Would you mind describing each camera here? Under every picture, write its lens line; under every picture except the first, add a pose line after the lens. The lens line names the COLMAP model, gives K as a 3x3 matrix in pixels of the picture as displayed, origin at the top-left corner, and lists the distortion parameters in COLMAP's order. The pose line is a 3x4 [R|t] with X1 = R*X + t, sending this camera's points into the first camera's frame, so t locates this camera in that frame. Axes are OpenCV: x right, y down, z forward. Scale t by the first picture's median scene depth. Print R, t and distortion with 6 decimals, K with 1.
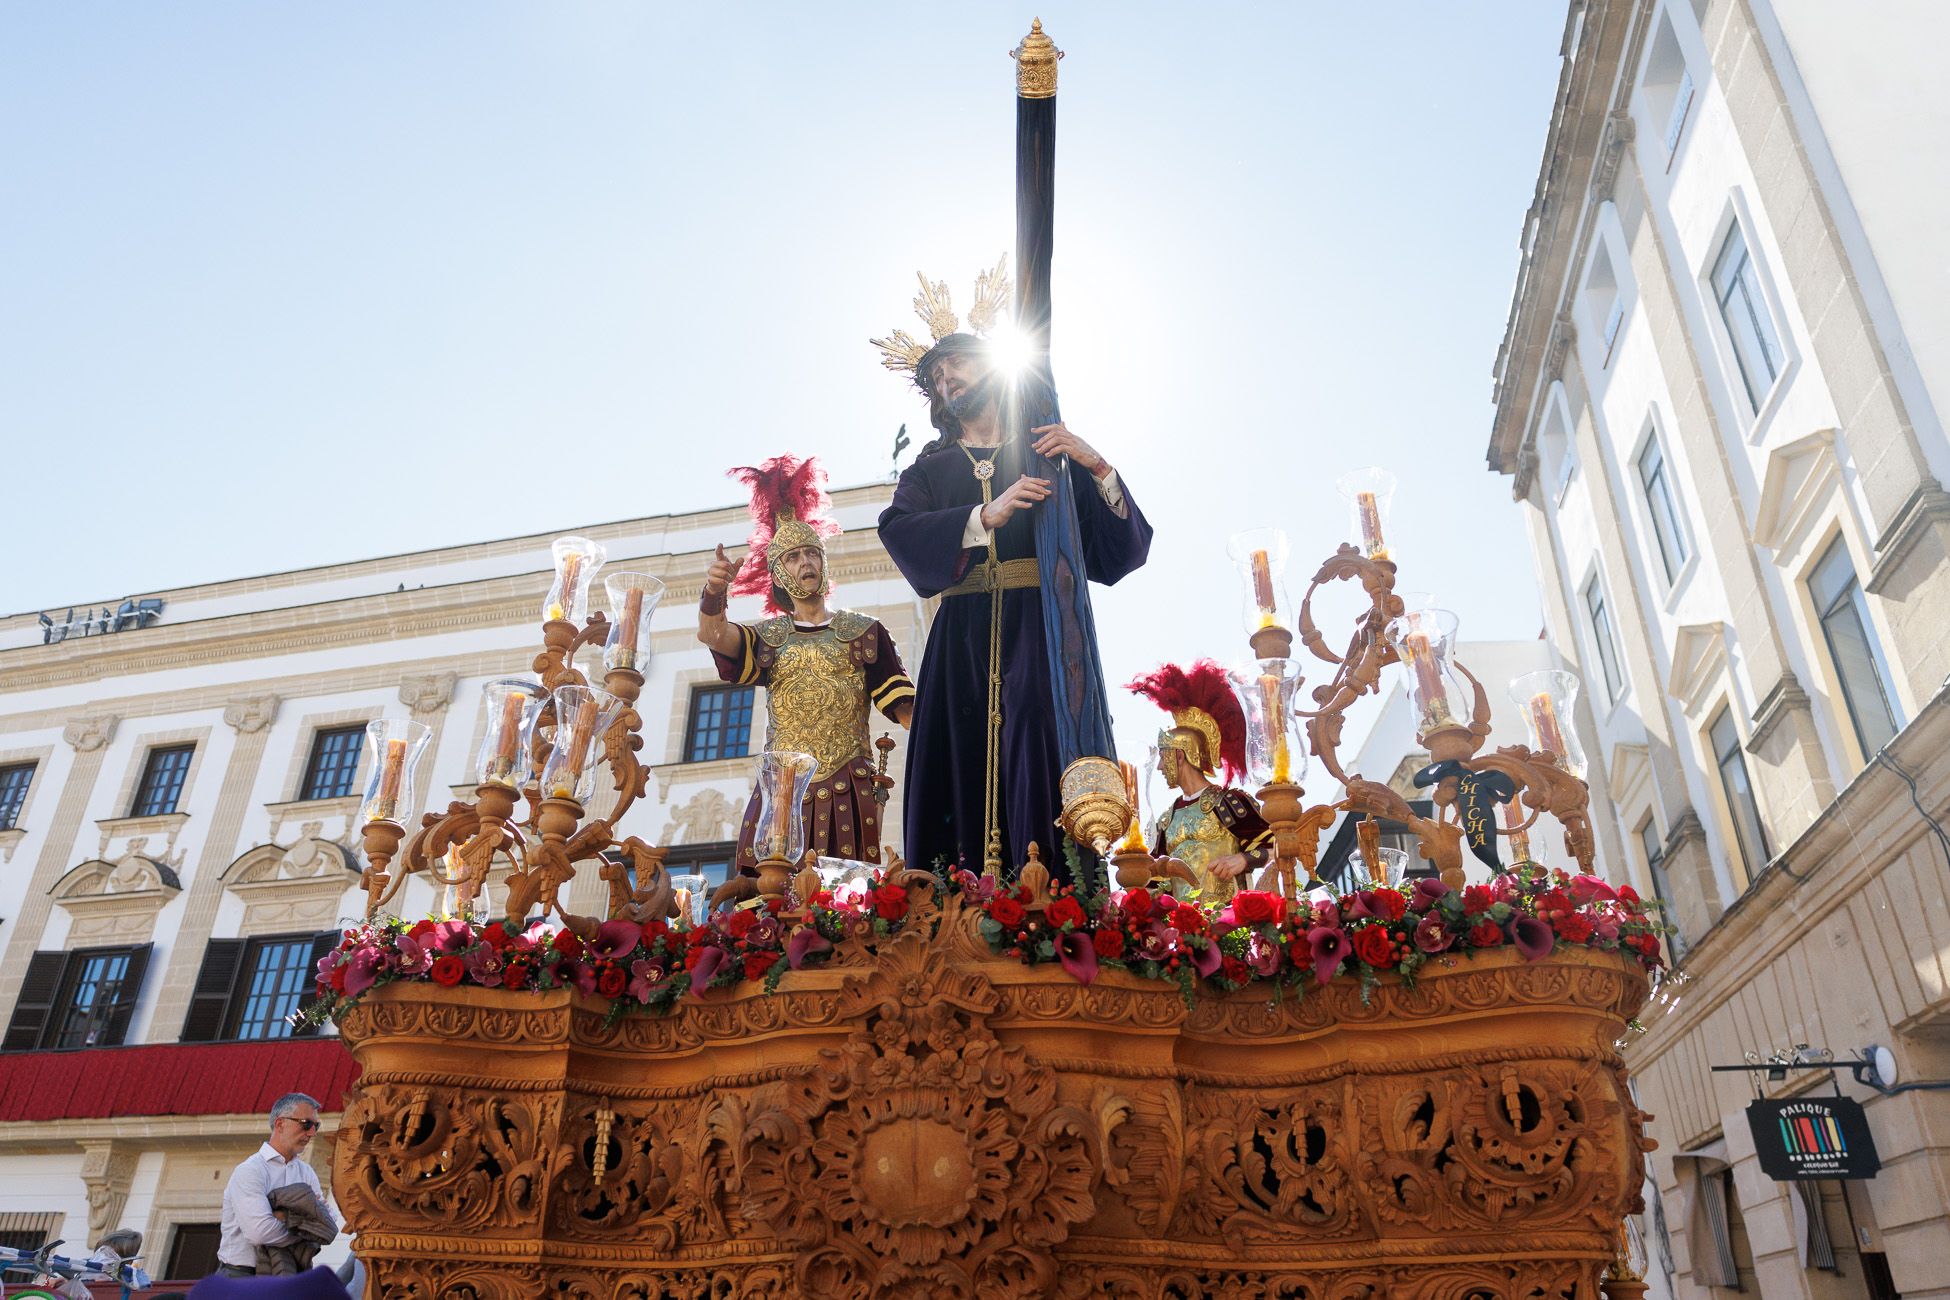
lens RADIAL K [[1332.0, 0, 975.0], [0, 1332.0, 650.0], [0, 0, 1]] dist [-0.024450, 0.001310]
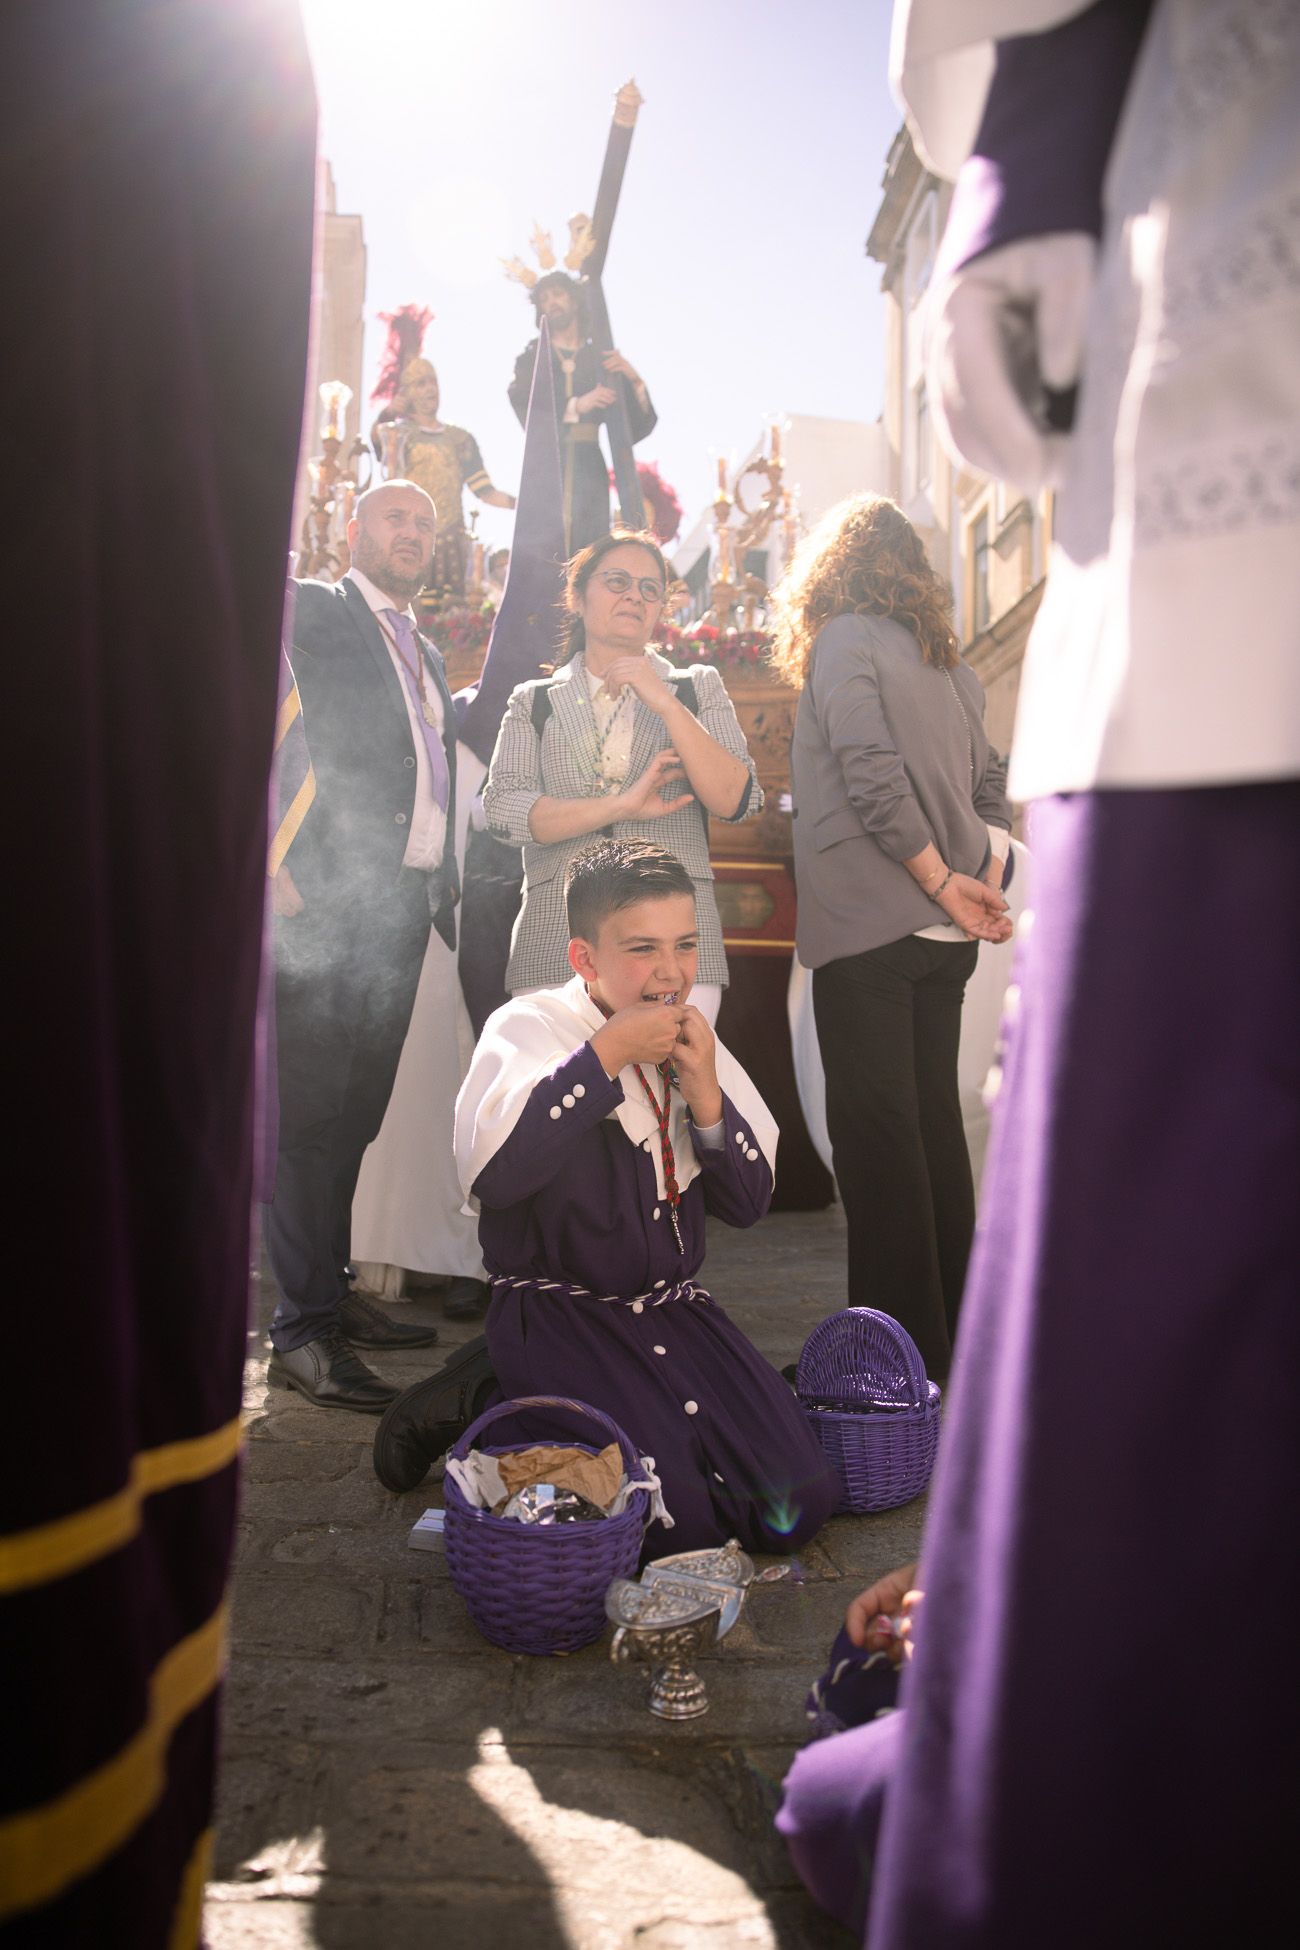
lens RADIAL K [[1256.9, 0, 655.9], [0, 1256.9, 976.0], [0, 0, 1]] dist [-0.077268, 0.002735]
pose [[0.964024, 0.013949, 0.265450, -0.341732], [-0.133746, 0.888461, 0.439031, -0.172044], [-0.229718, -0.458739, 0.858363, -0.878488]]
